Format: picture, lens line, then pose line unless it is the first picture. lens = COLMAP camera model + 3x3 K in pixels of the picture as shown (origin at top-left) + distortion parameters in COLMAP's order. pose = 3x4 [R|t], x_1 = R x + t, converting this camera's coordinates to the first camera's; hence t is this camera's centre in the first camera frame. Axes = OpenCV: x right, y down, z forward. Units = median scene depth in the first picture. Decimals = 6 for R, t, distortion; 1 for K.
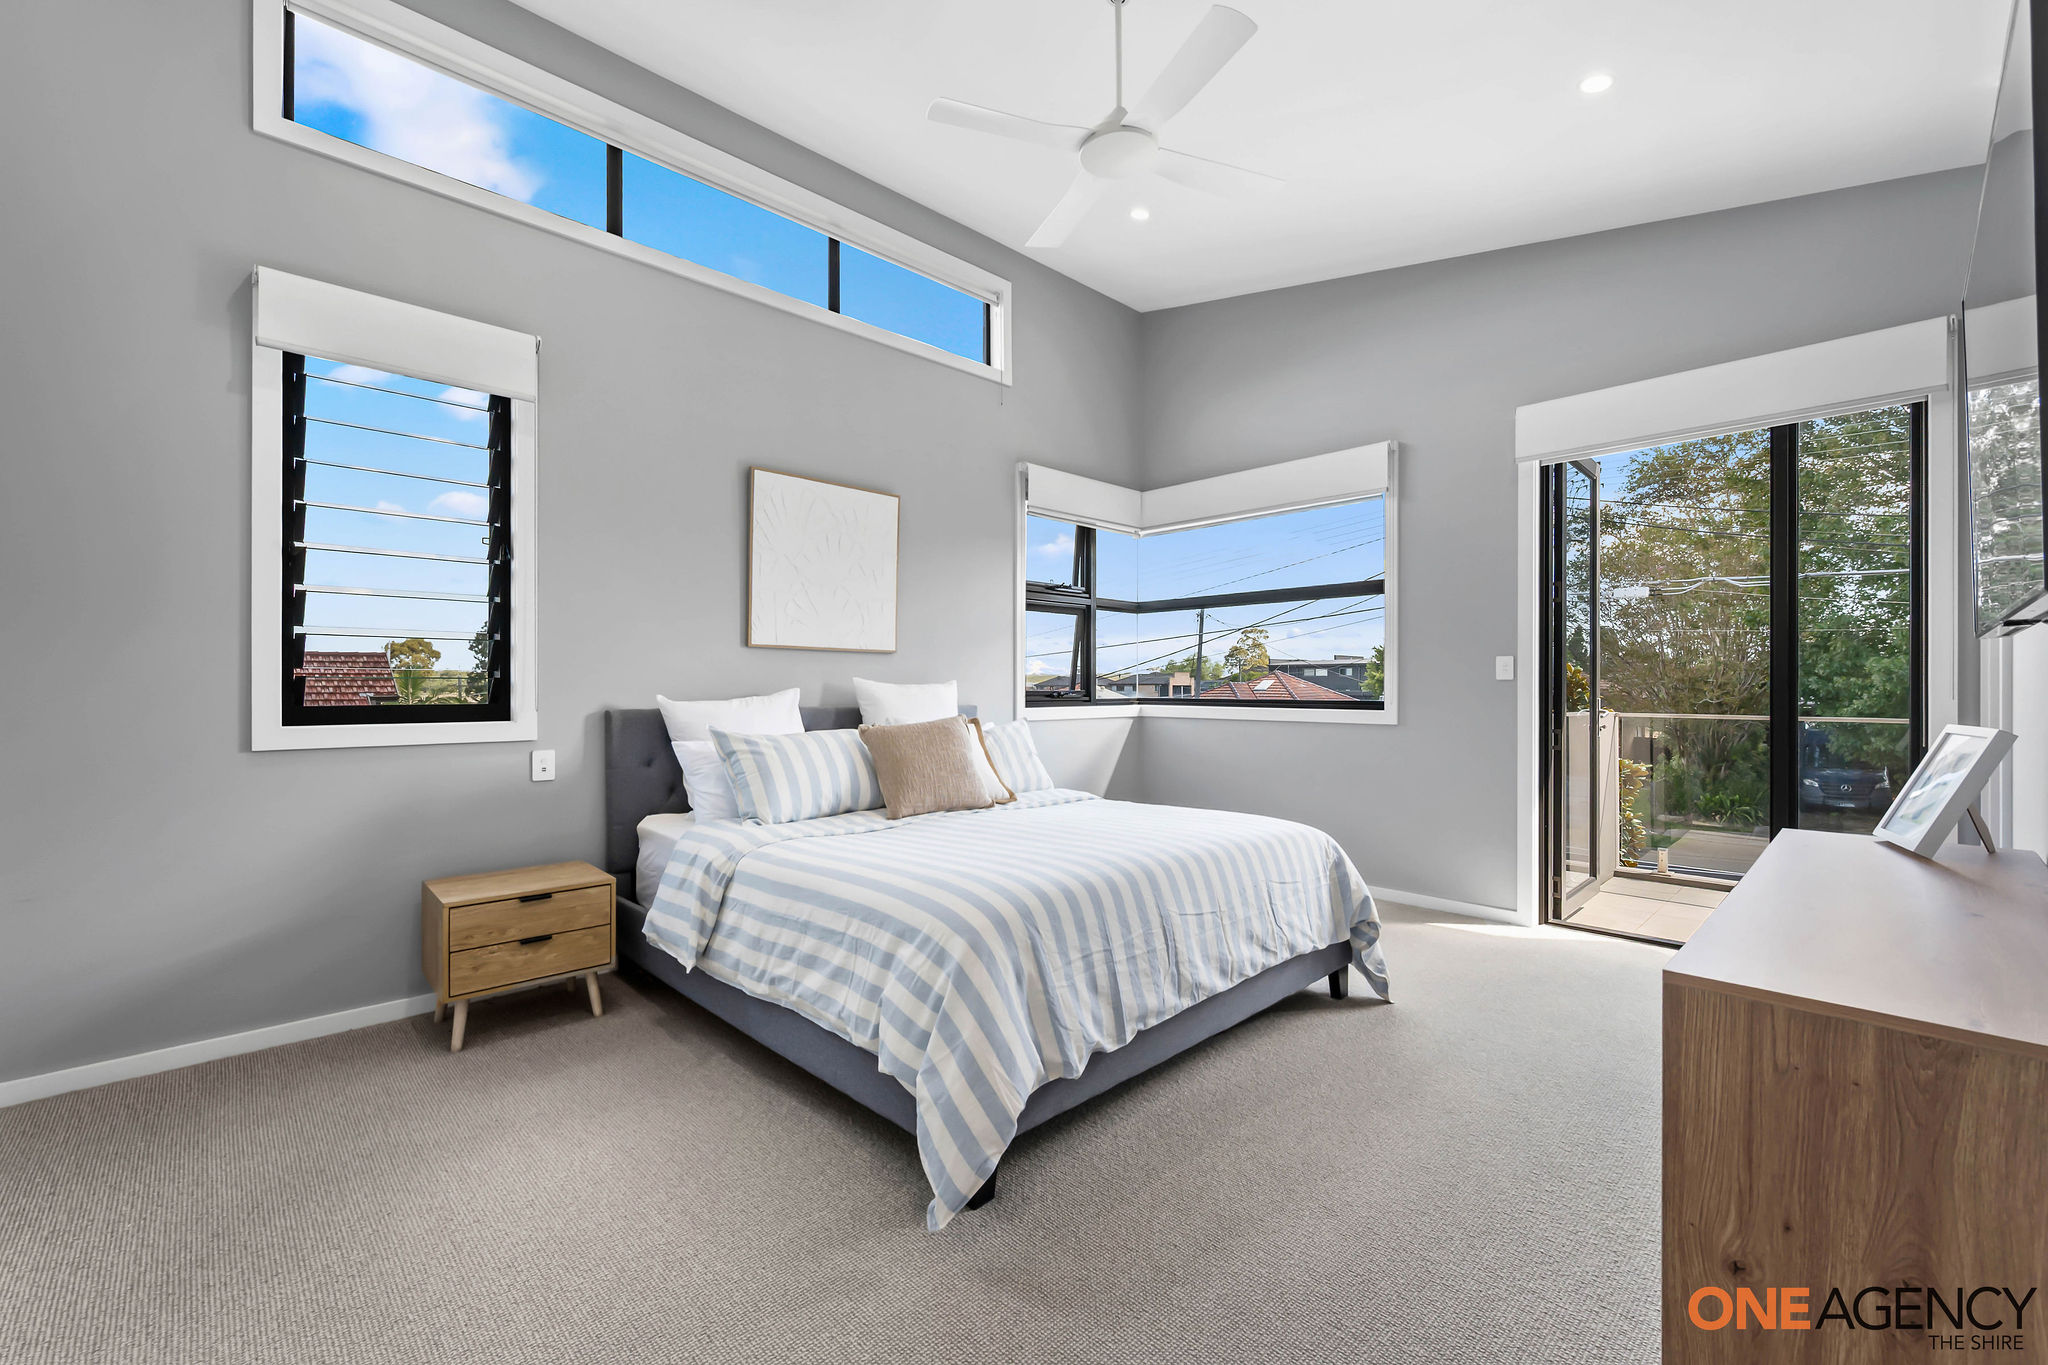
lens RADIAL K [[853.9, 0, 1024.0], [0, 853.9, 682.5], [0, 0, 1]] dist [0.000070, 0.000294]
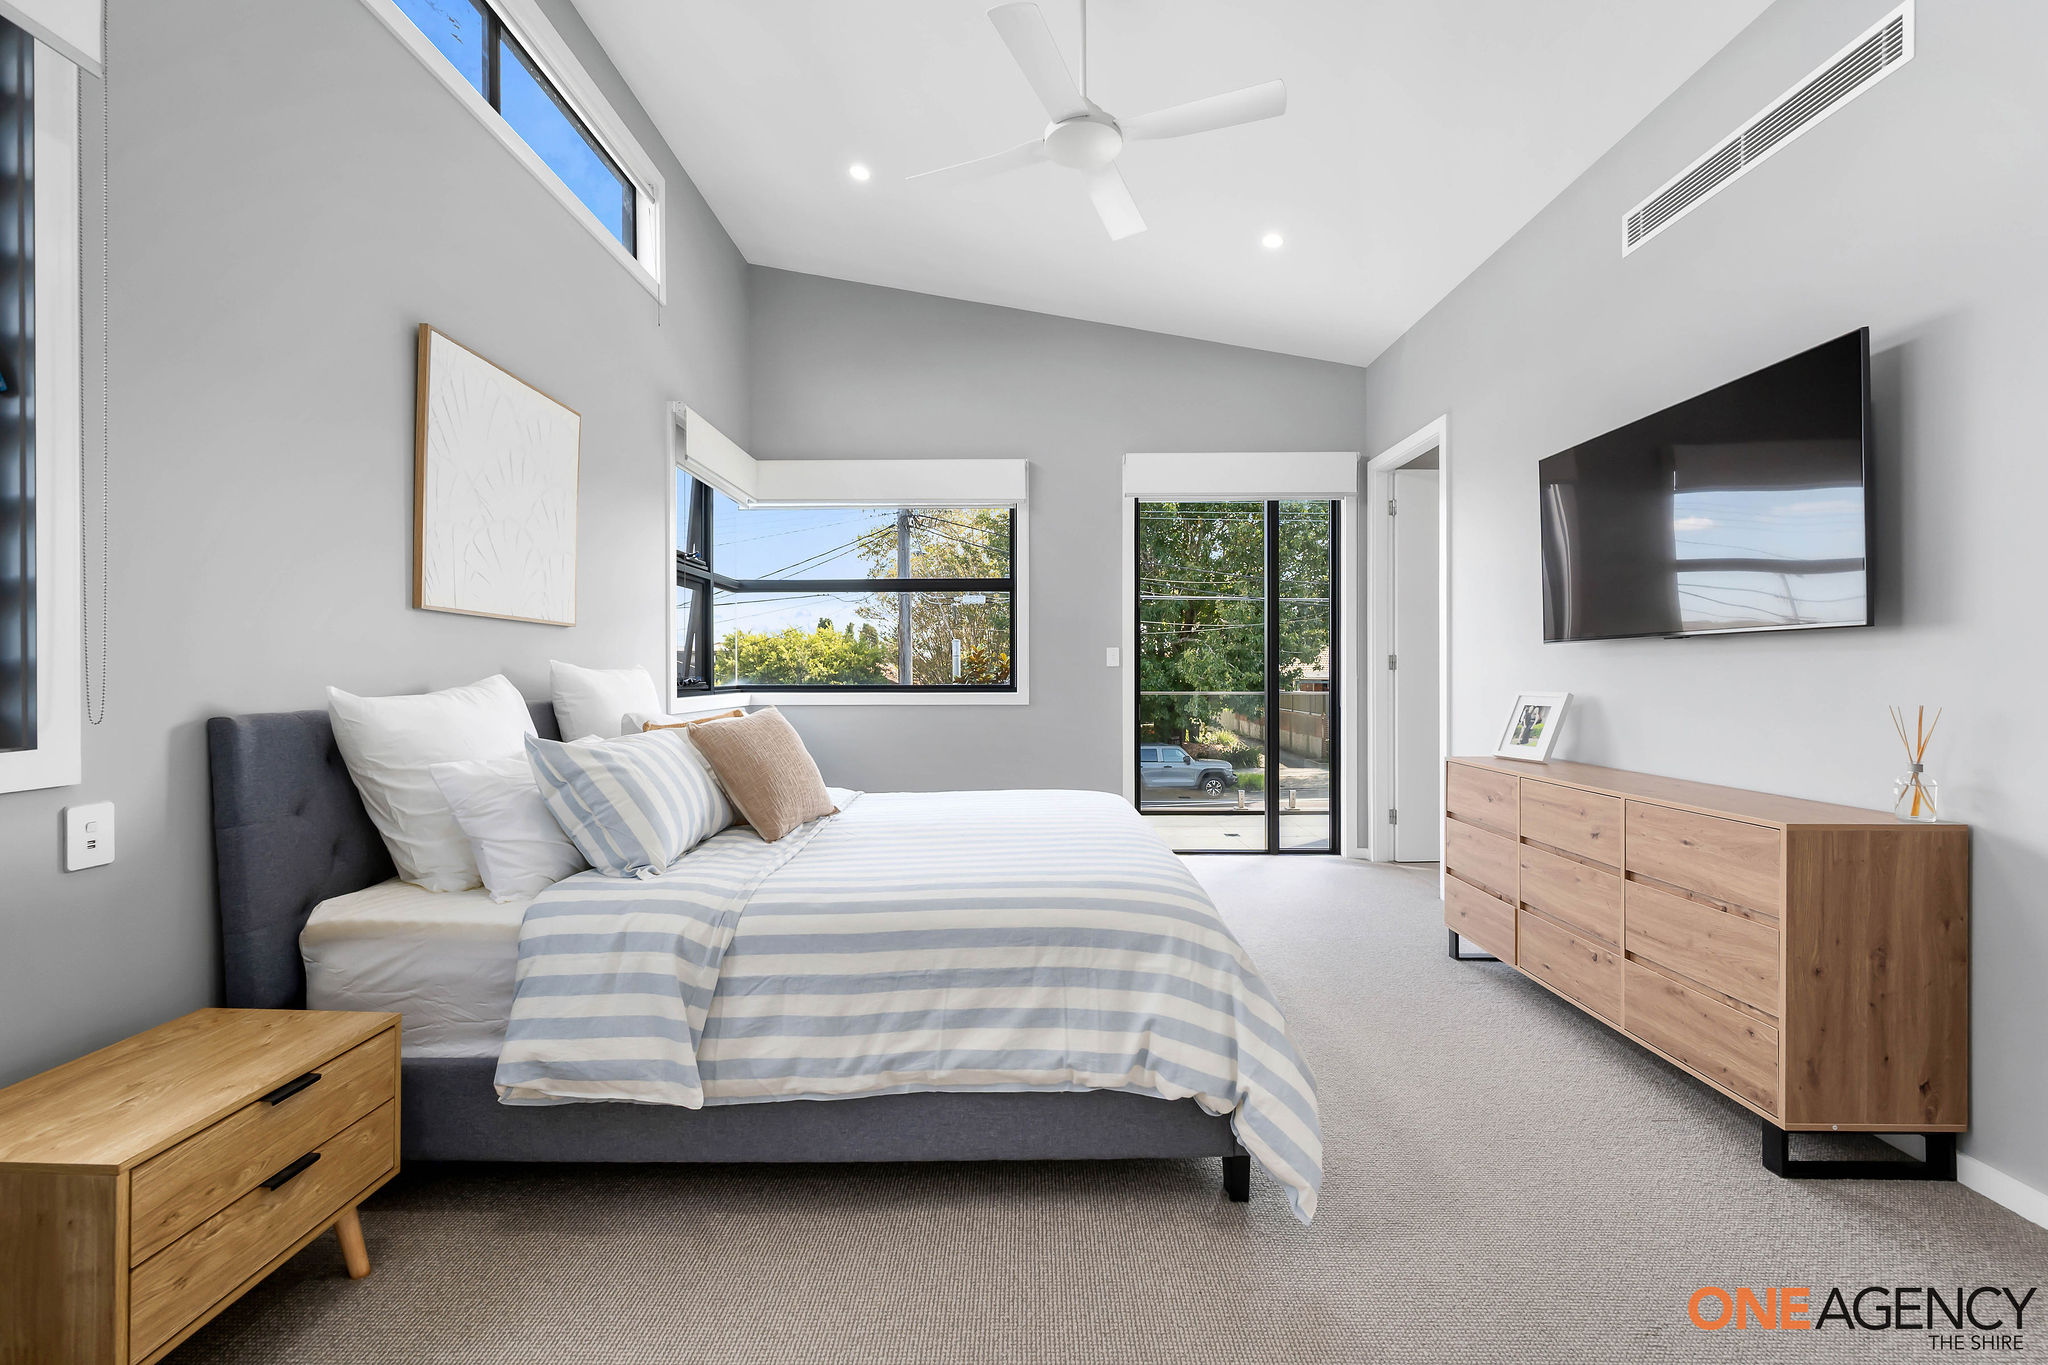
lens RADIAL K [[835.6, 0, 1025.2], [0, 835.6, 671.6], [0, 0, 1]] dist [-0.000837, 0.000502]
pose [[0.699977, -0.001386, 0.714164, -0.594820], [-0.000221, 0.999998, 0.002156, 0.003489], [-0.714165, -0.001667, 0.699975, 0.328727]]
